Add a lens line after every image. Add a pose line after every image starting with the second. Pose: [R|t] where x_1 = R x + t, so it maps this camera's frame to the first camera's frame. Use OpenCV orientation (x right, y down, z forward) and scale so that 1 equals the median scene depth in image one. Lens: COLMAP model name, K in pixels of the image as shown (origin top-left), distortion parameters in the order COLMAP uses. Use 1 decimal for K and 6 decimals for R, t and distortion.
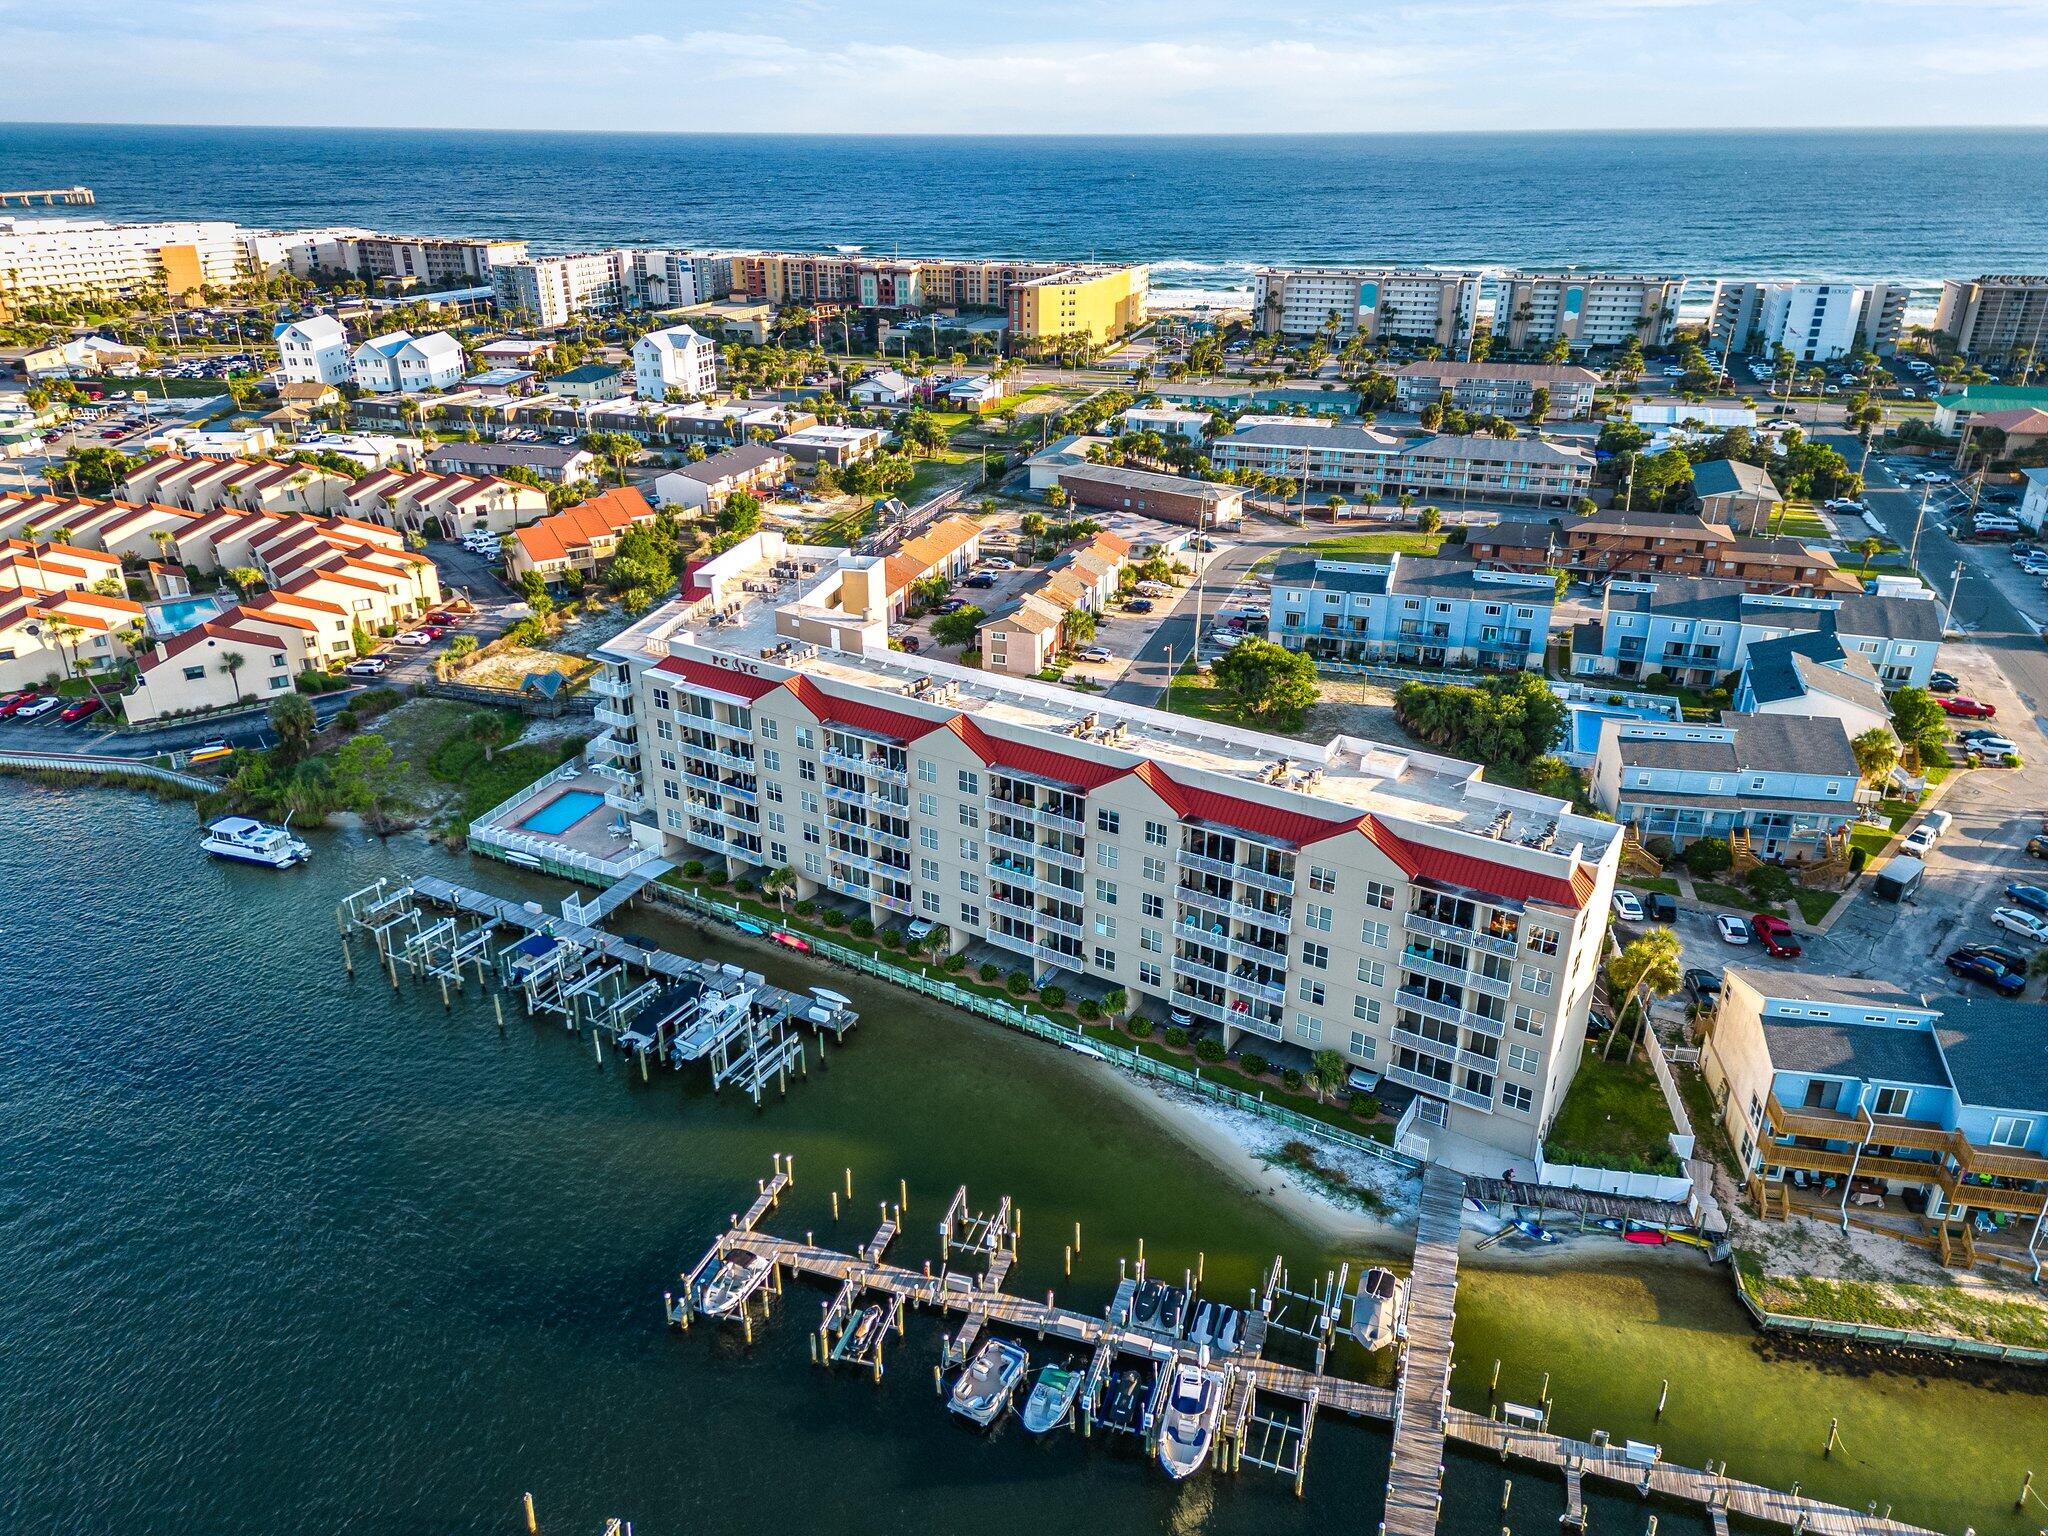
lens RADIAL K [[1425.7, 0, 1019.5], [0, 1425.7, 769.7], [0, 0, 1]] dist [0.077565, -0.047493]
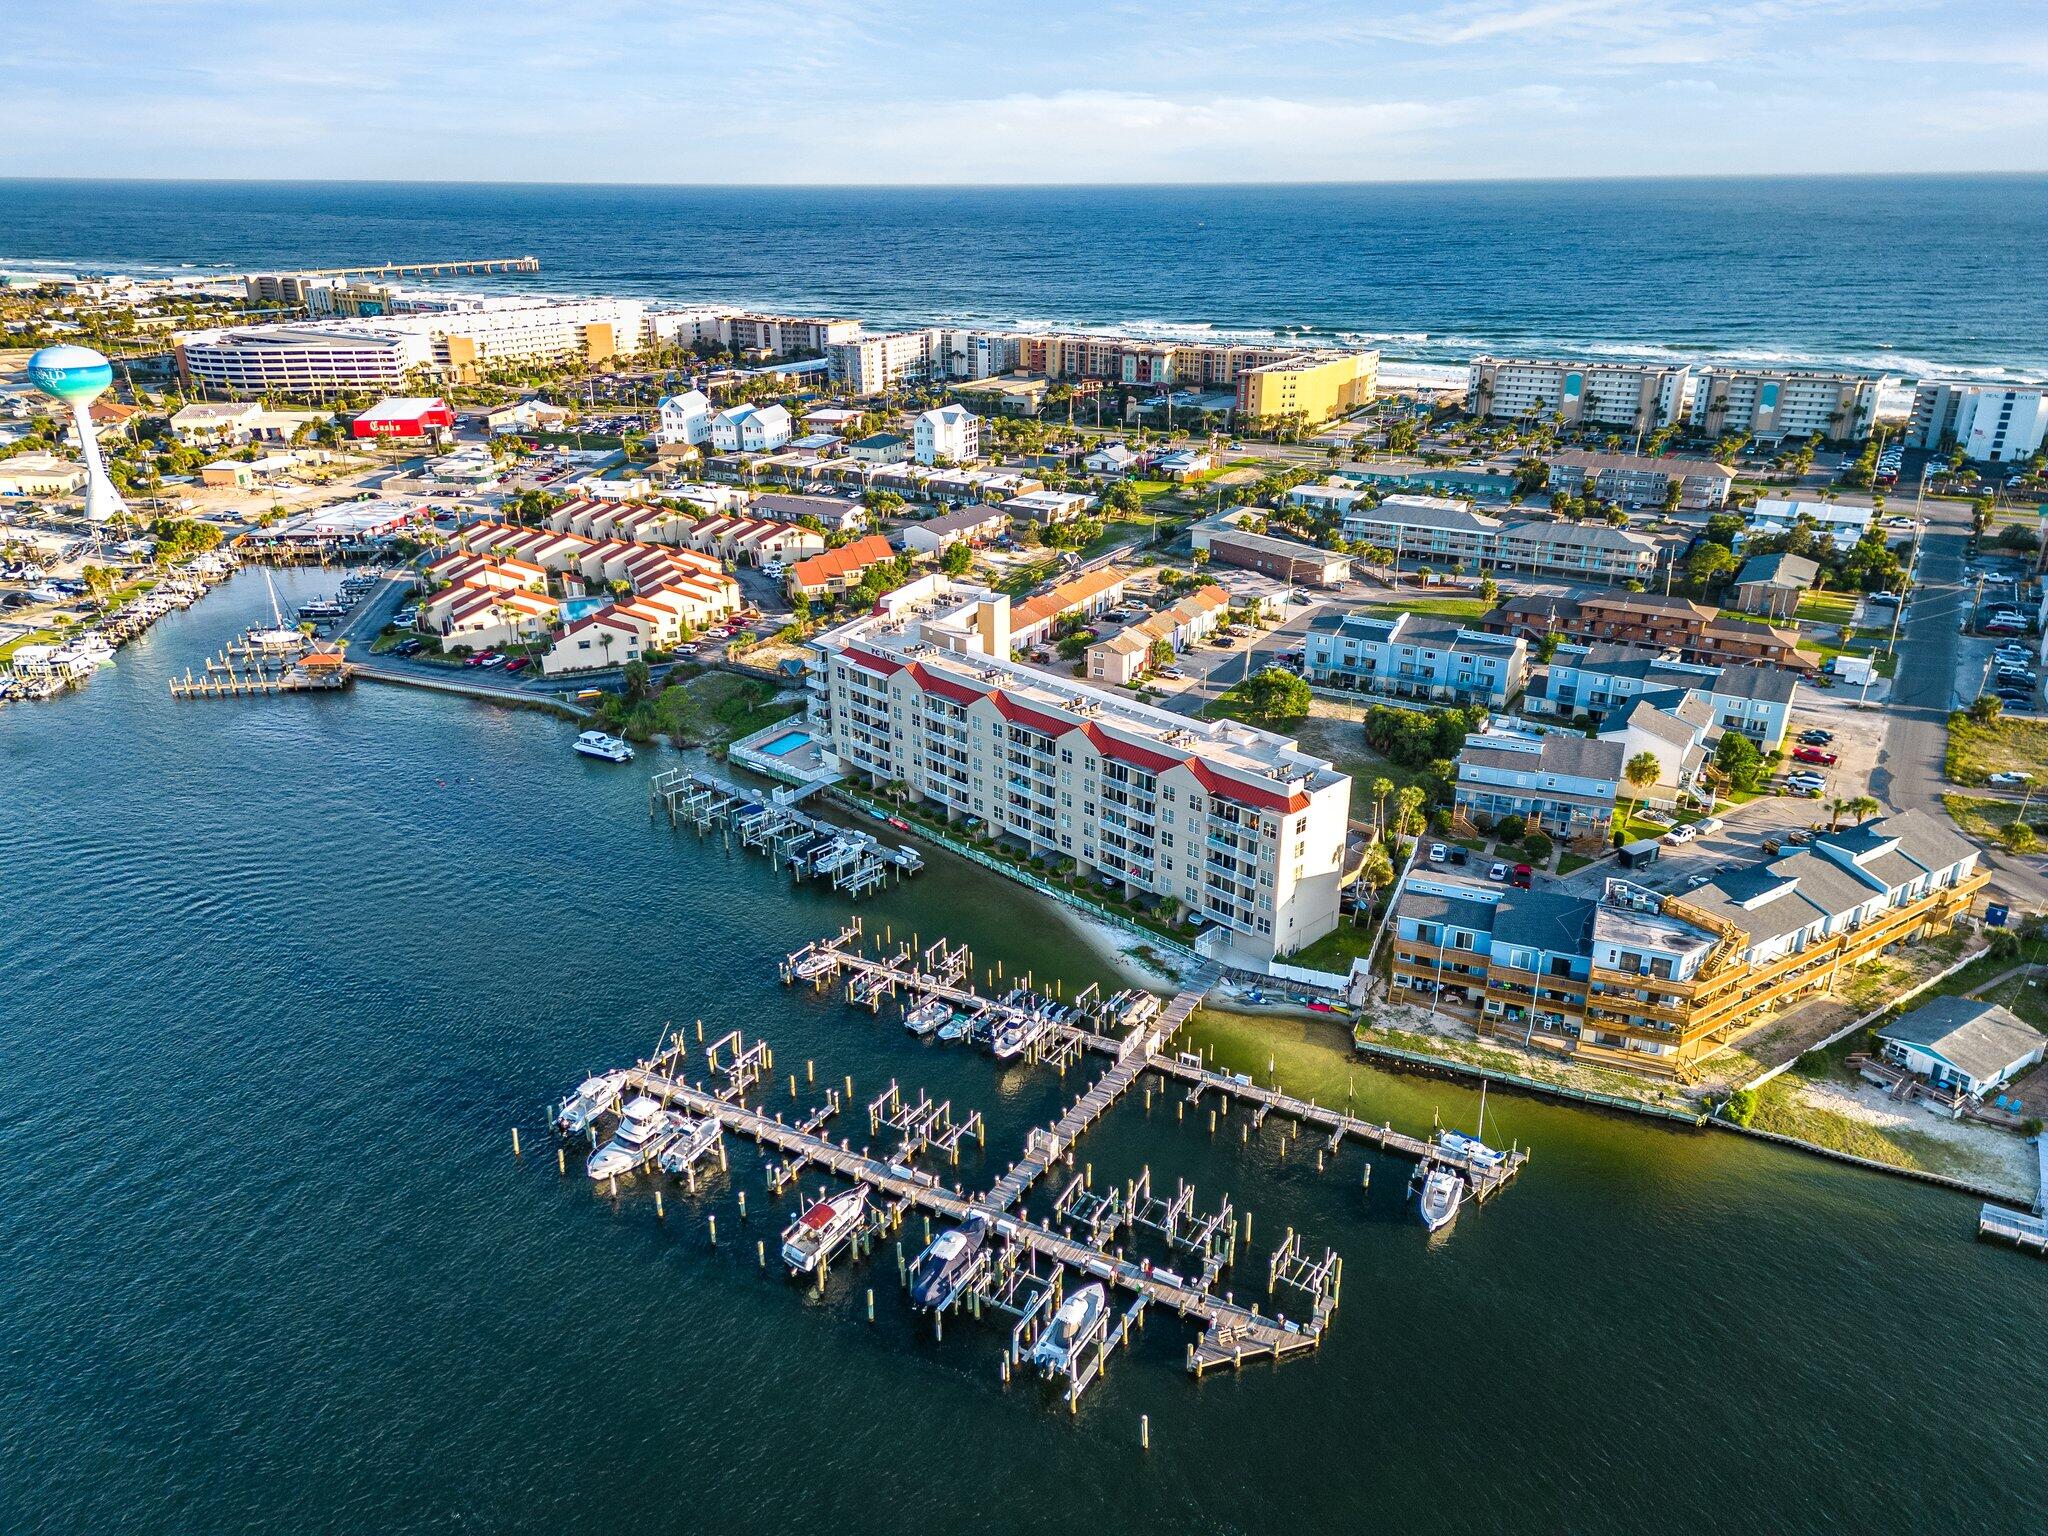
lens RADIAL K [[1425.7, 0, 1019.5], [0, 1425.7, 769.7], [0, 0, 1]] dist [0.077565, -0.047493]
pose [[0.974491, 0.081525, -0.209094, 0.178902], [-0.087262, 0.996016, -0.018349, 0.043643], [0.206765, 0.036127, 0.977723, -0.328102]]
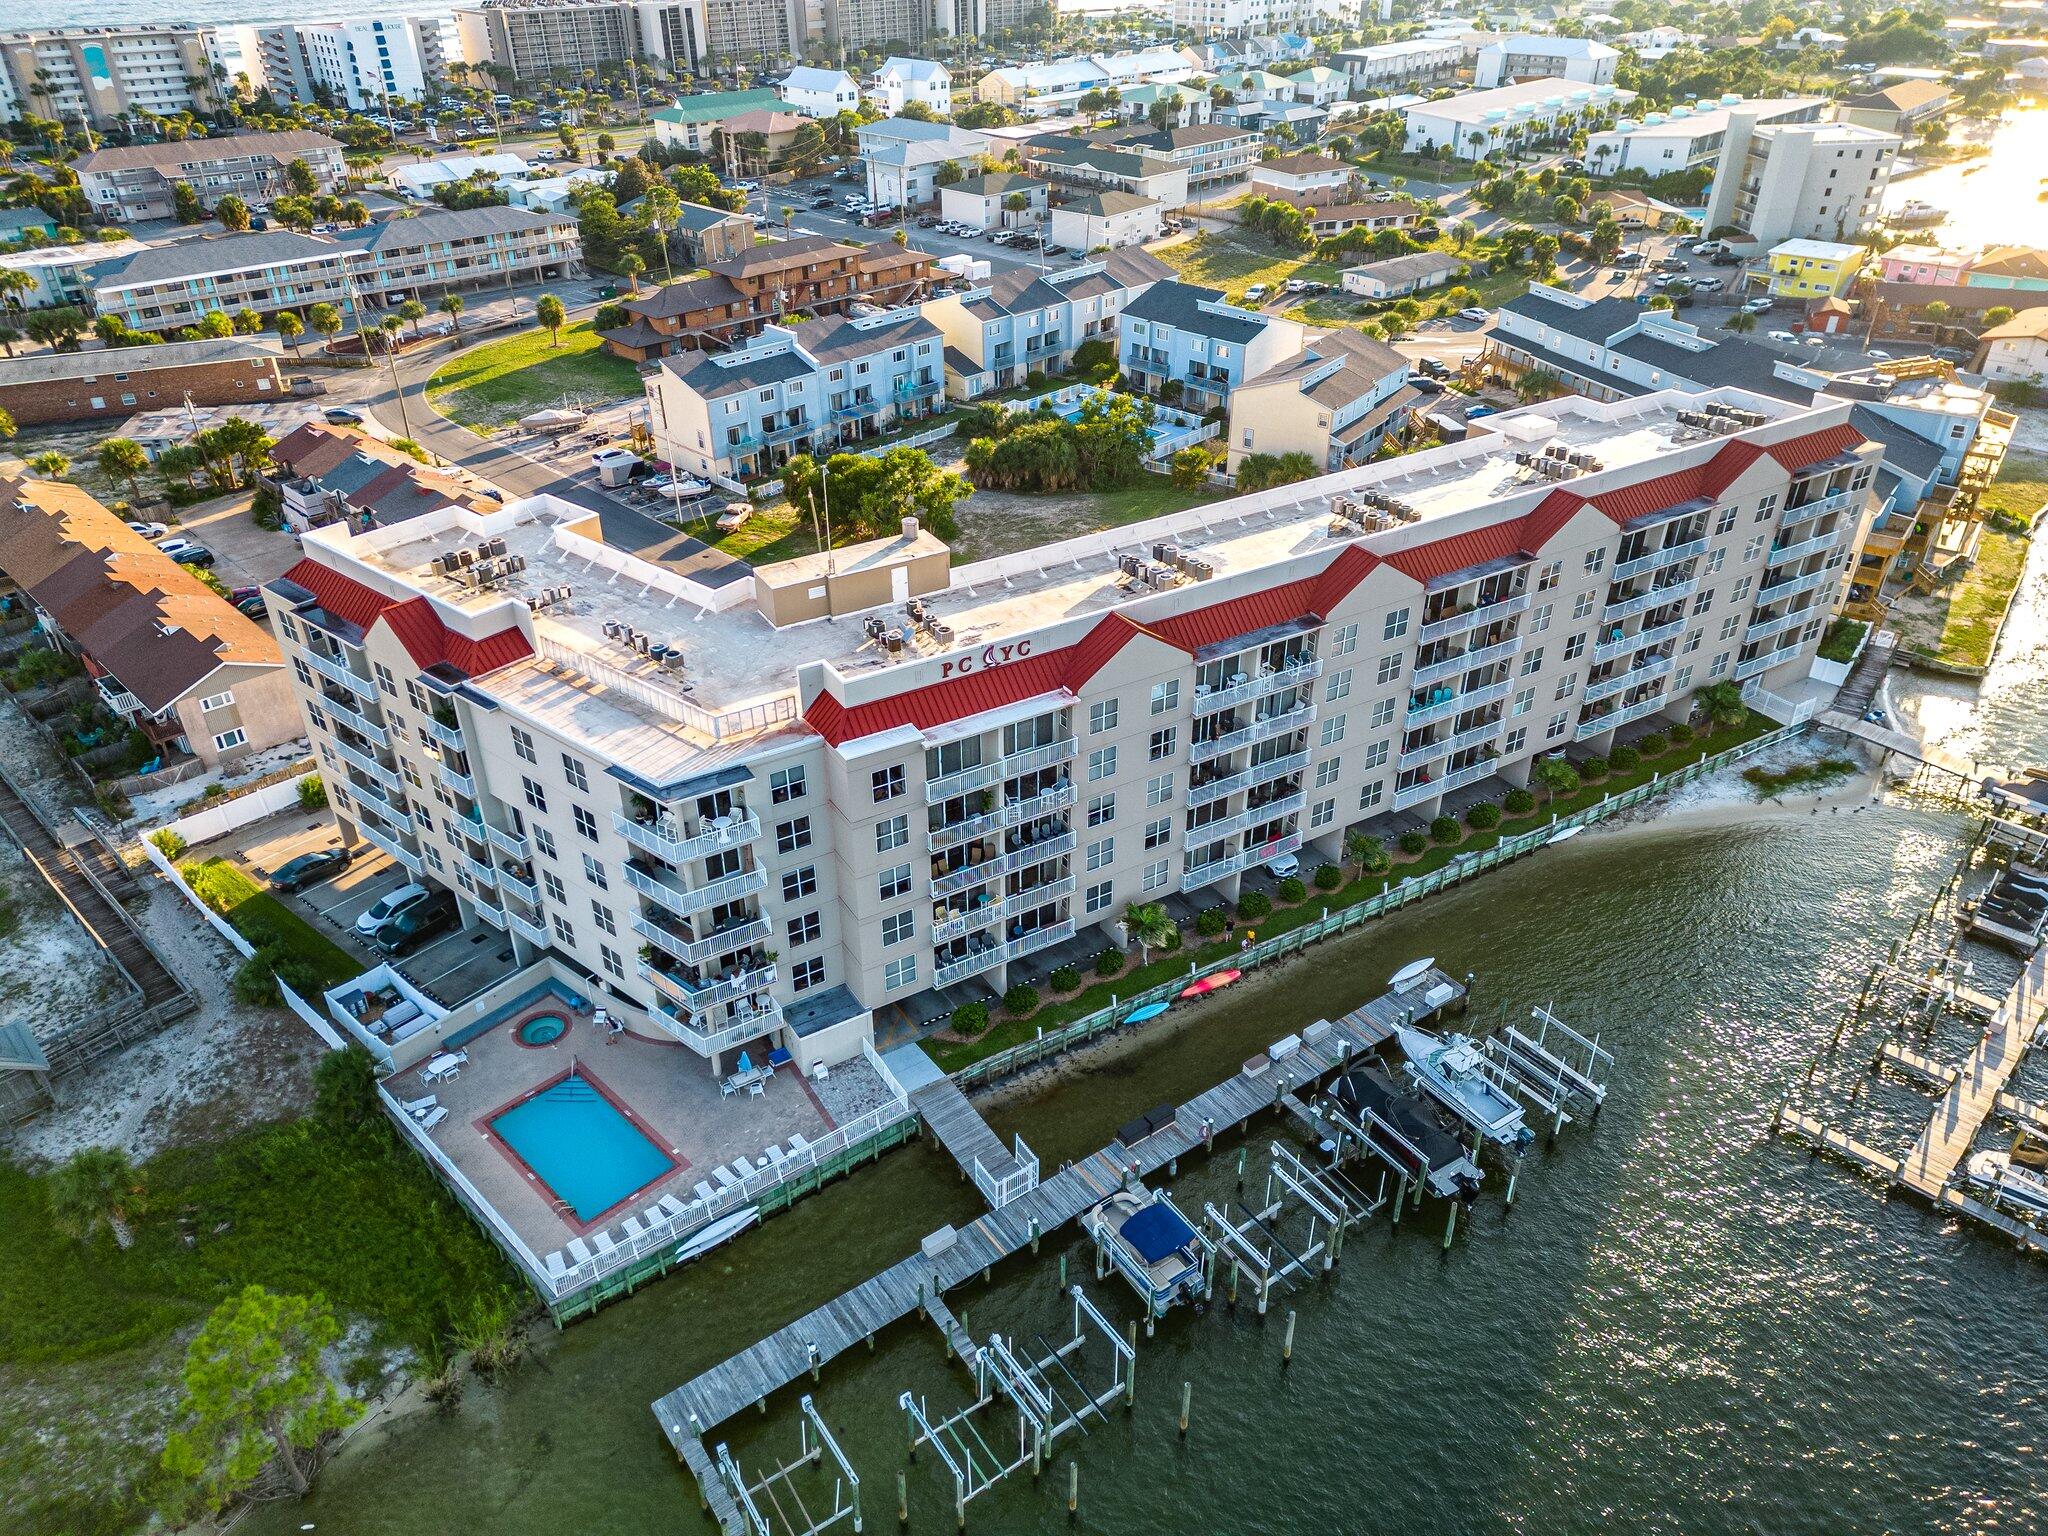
lens RADIAL K [[1421.9, 0, 1021.2], [0, 1421.9, 770.6], [0, 0, 1]] dist [0.092742, -0.073152]
pose [[0.438102, -0.474372, 0.763569, -0.384041], [0.370837, 0.869151, 0.327195, -0.127383], [-0.818869, 0.139815, 0.556691, 0.394004]]
